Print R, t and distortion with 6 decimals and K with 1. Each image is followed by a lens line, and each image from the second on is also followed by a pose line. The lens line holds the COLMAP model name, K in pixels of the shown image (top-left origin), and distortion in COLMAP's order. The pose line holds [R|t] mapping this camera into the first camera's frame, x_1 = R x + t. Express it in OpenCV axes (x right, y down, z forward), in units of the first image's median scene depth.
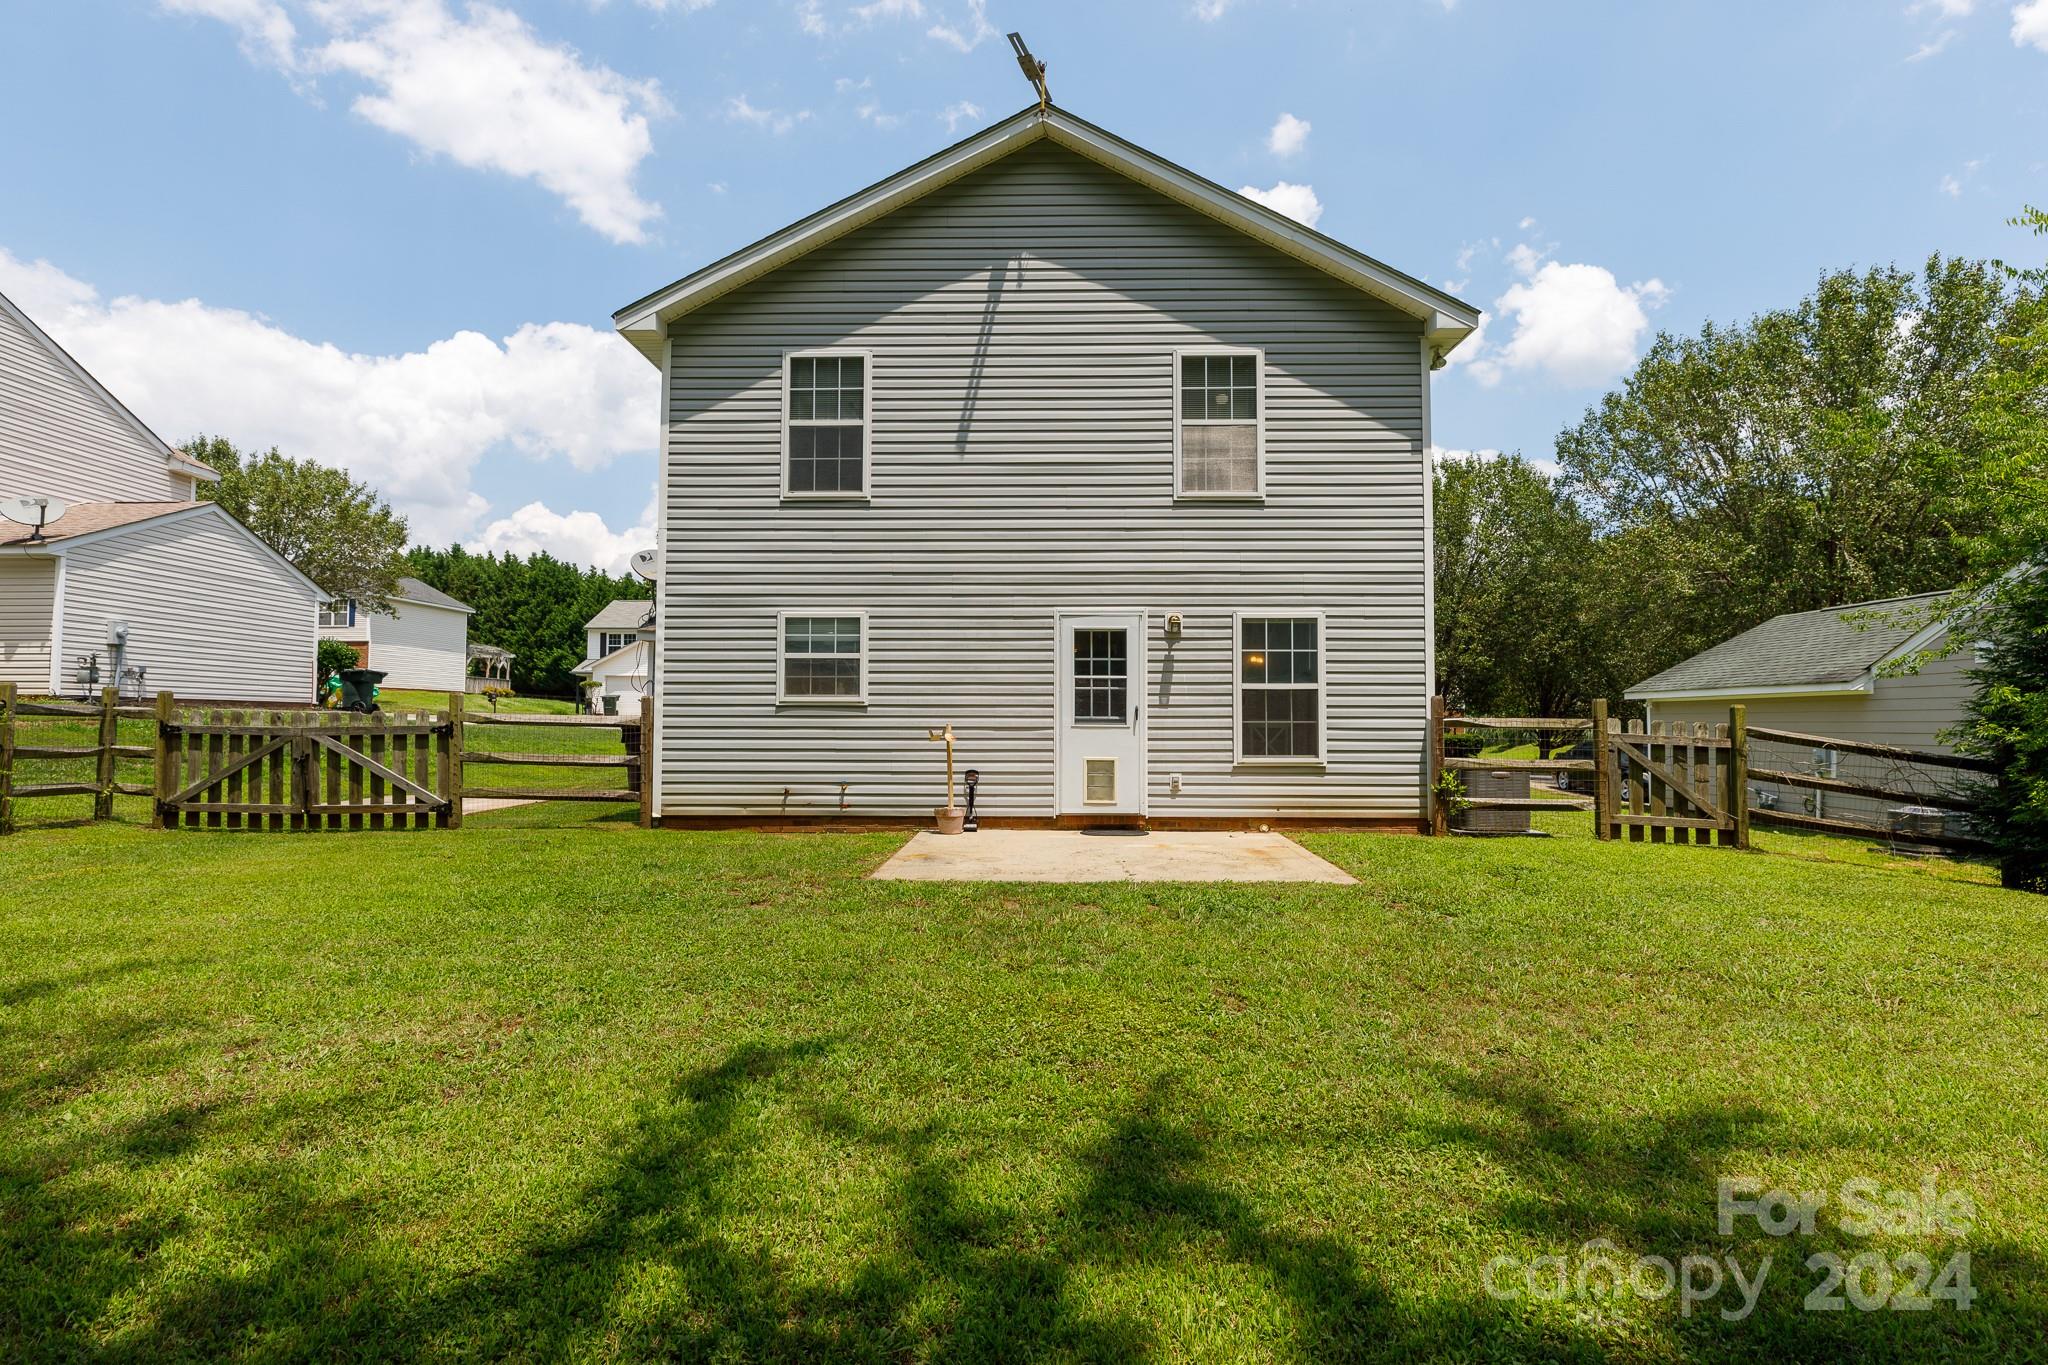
lens RADIAL K [[1033.4, 0, 1023.7], [0, 1033.4, 688.5], [0, 0, 1]] dist [-0.010555, -0.000827]
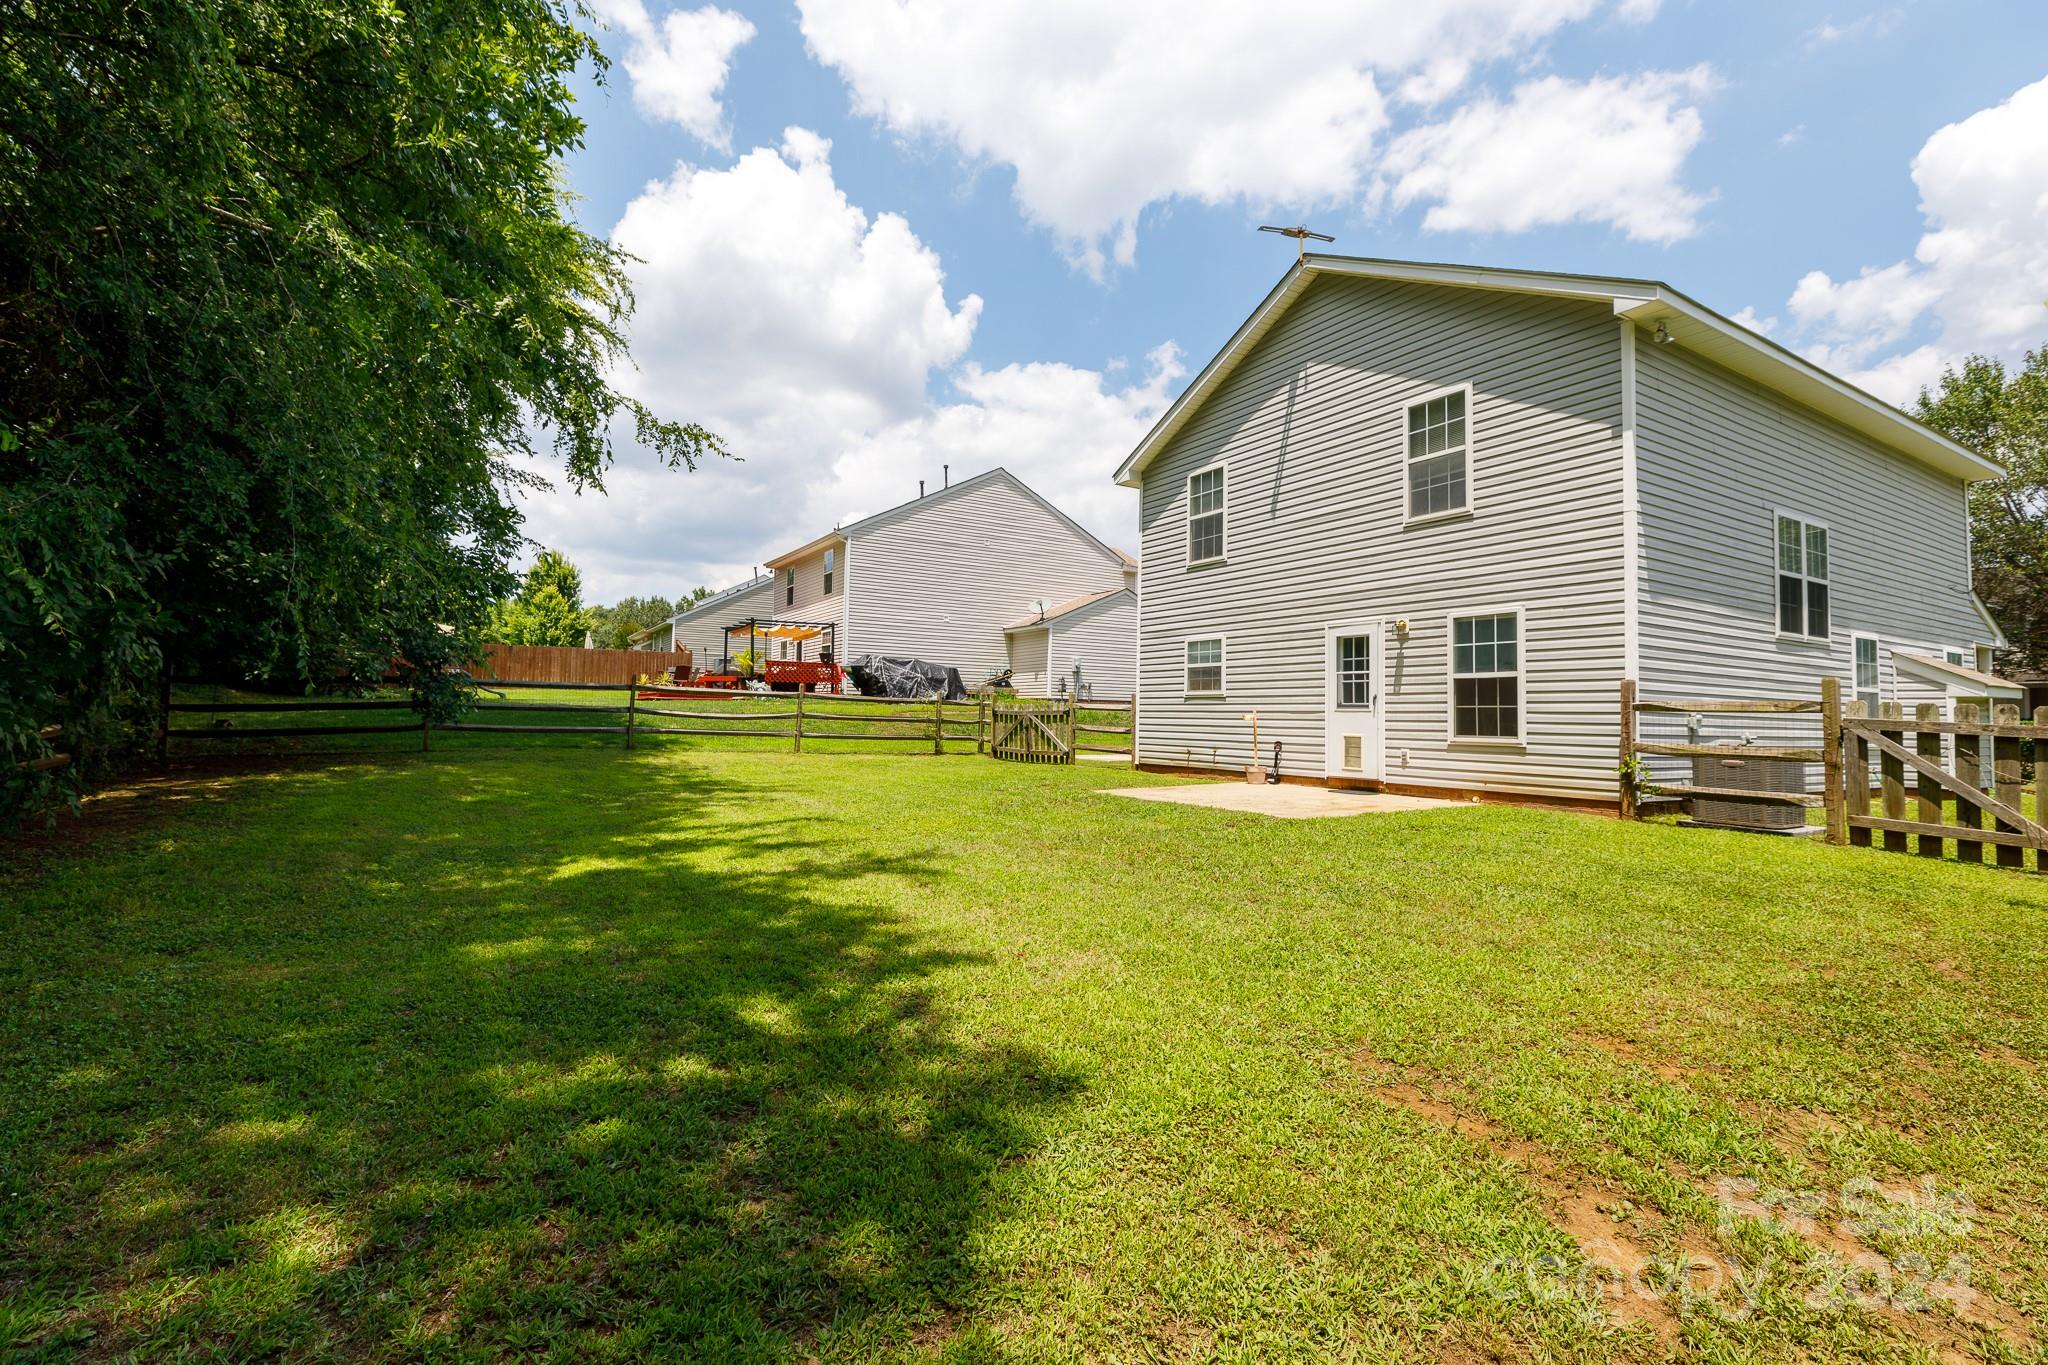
lens RADIAL K [[930.4, 0, 1022.7], [0, 930.4, 687.8], [0, 0, 1]] dist [-0.005971, -0.002316]
pose [[0.528222, -0.021120, -0.848844, 0.844119], [0.013024, 0.999775, -0.016771, 0.022197], [0.849006, -0.002197, 0.528378, 0.029612]]
